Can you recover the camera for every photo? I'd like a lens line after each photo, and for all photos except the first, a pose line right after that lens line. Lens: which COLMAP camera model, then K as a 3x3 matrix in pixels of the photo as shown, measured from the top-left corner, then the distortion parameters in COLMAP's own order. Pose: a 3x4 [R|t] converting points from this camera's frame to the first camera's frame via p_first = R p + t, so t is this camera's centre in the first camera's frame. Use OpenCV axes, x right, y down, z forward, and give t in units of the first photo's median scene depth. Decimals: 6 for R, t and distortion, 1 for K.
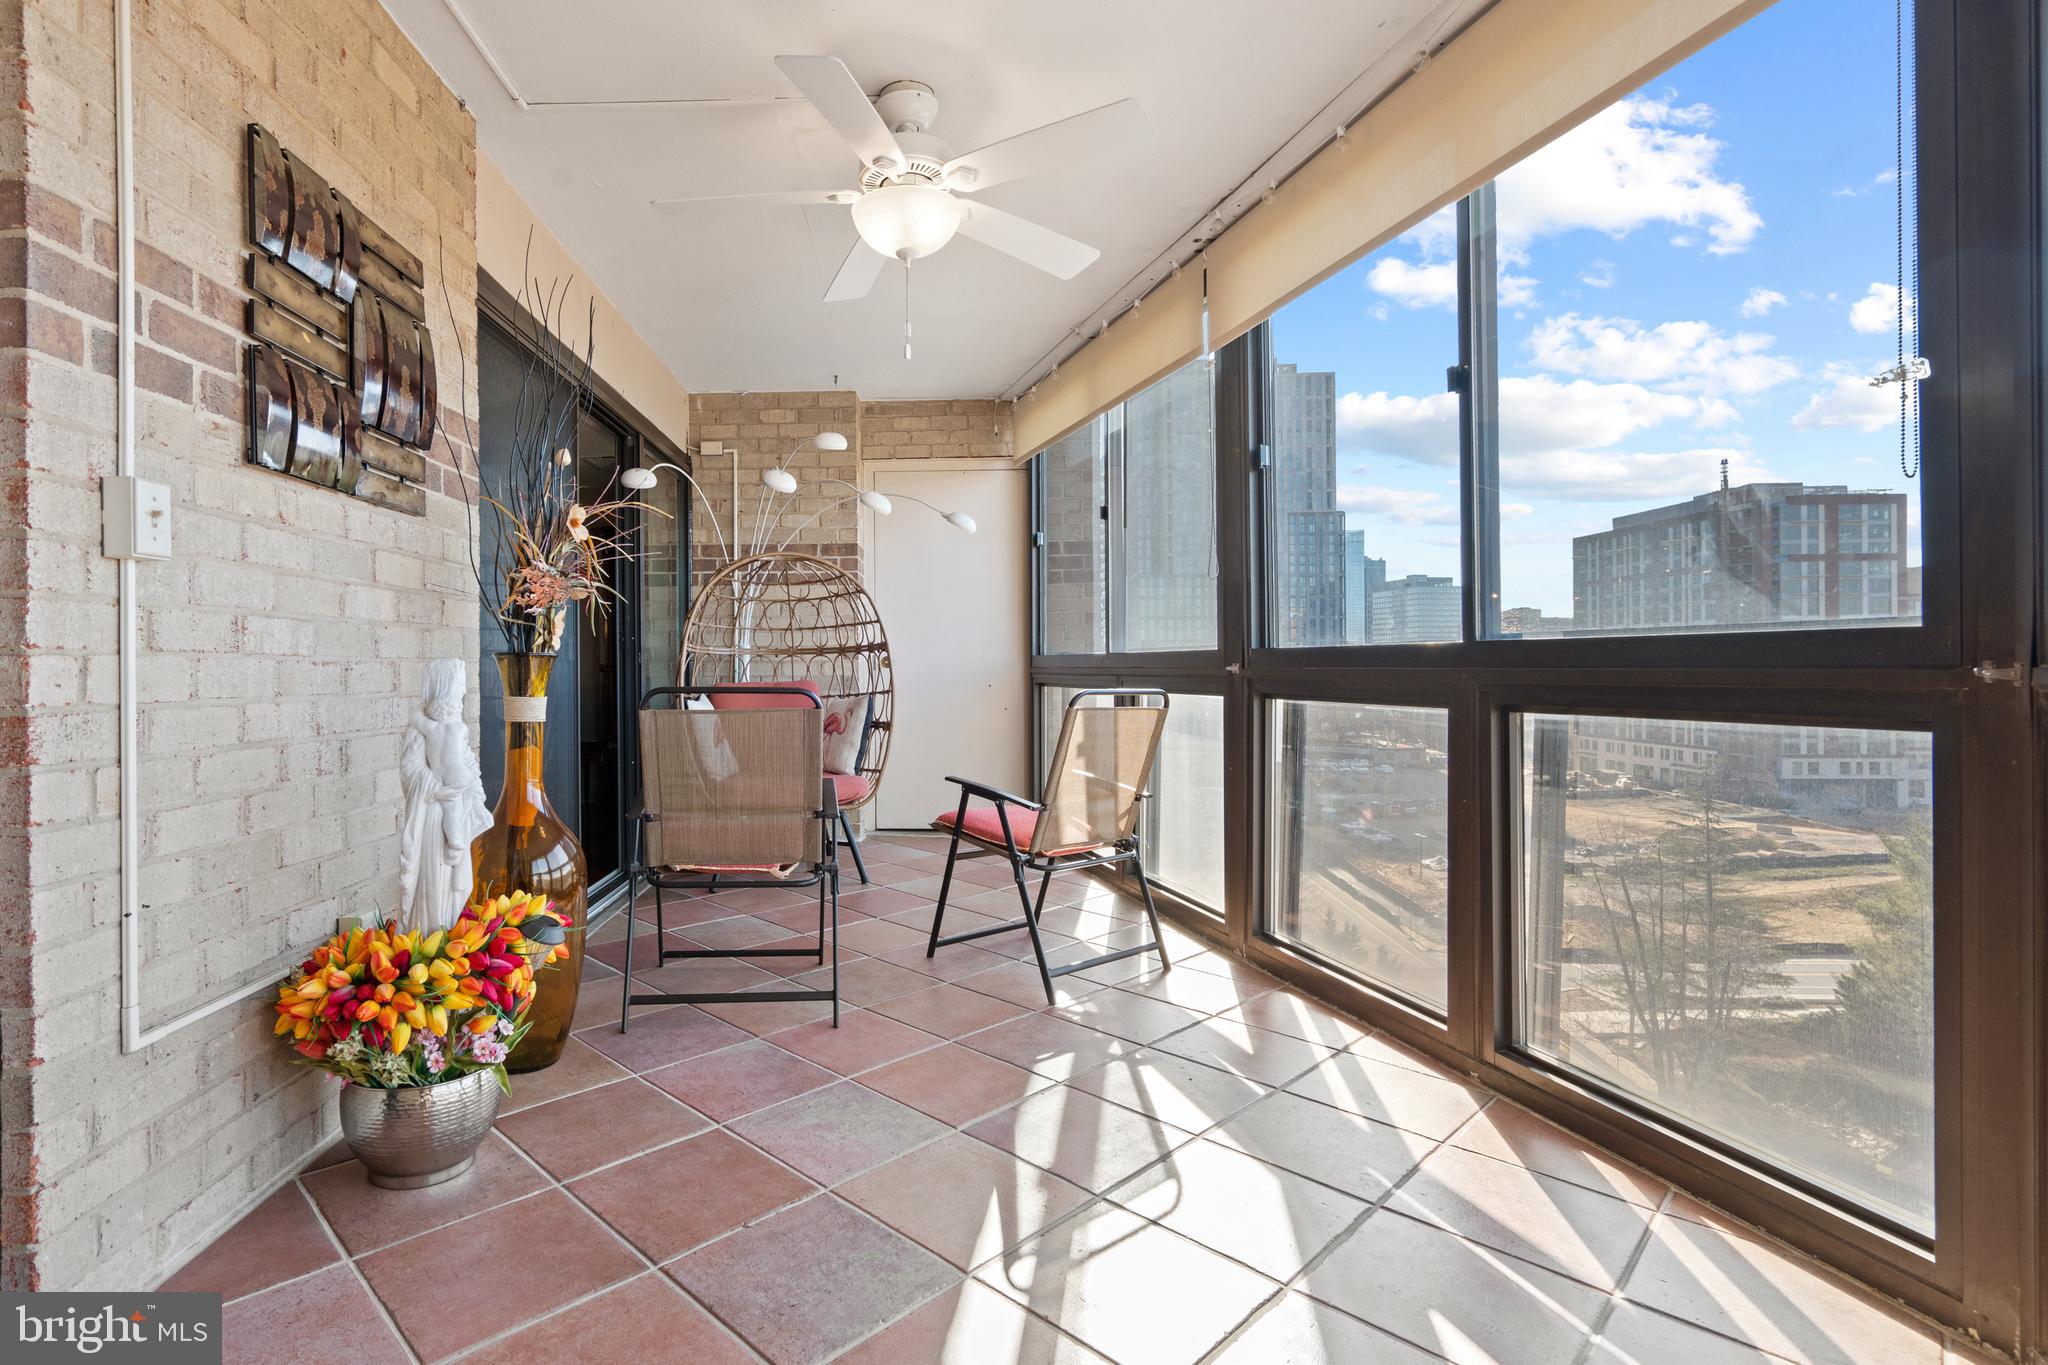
lens RADIAL K [[975.5, 0, 1020.3], [0, 975.5, 673.7], [0, 0, 1]] dist [-0.004126, 0.000154]
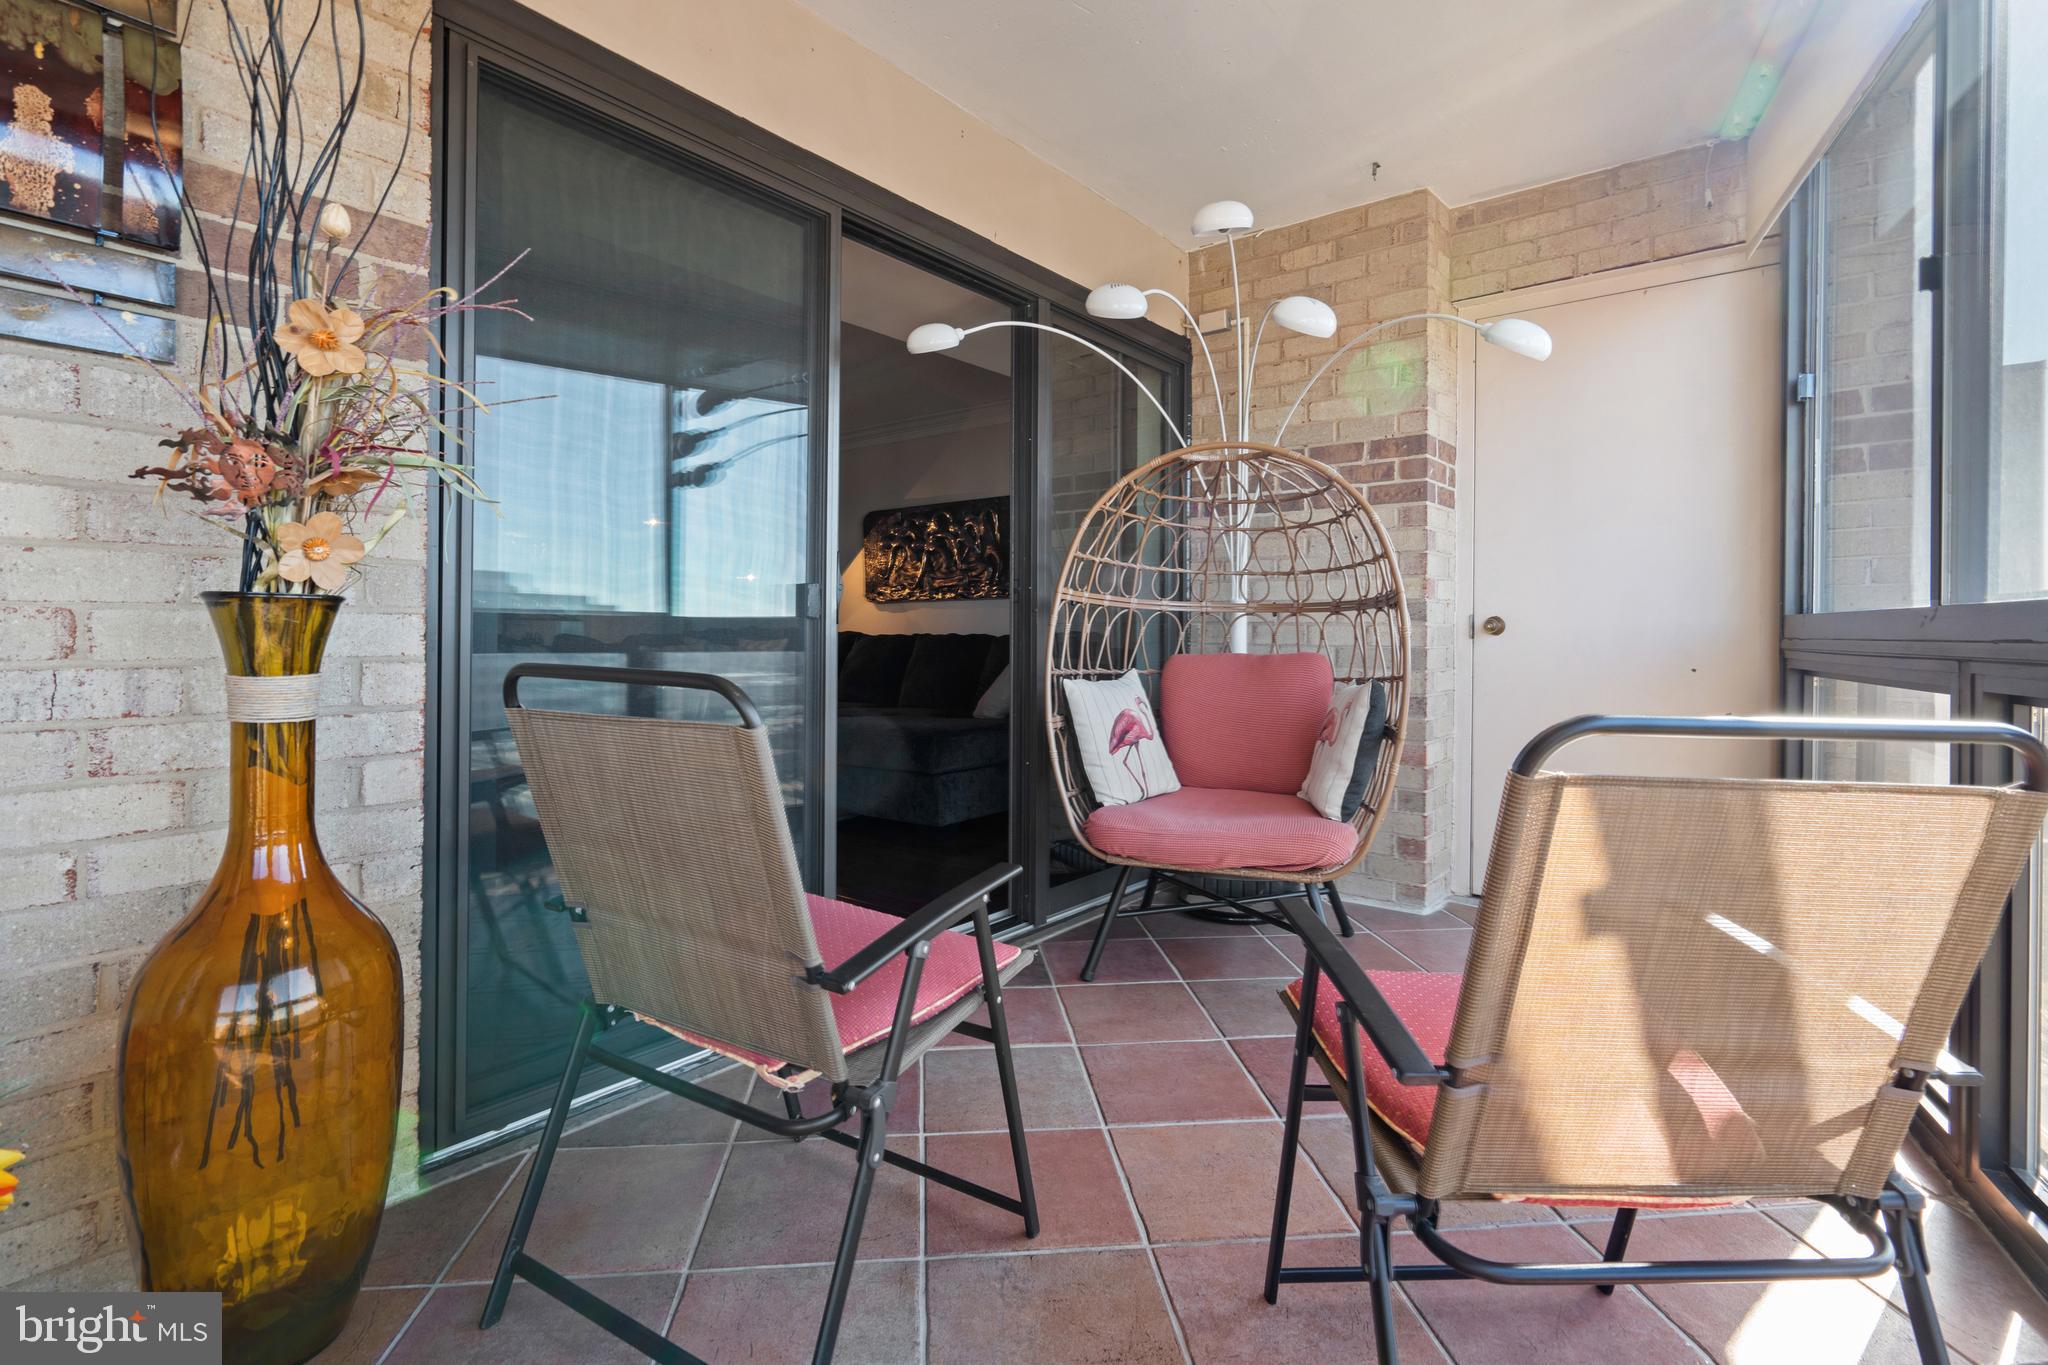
lens RADIAL K [[975.5, 0, 1080.8], [0, 975.5, 639.9], [0, 0, 1]] dist [-0.004126, 0.000154]
pose [[0.748575, 0.016474, -0.662845, 0.082991], [-0.016743, 0.999842, 0.005940, -0.002755], [0.662839, 0.006651, 0.748733, 0.399831]]
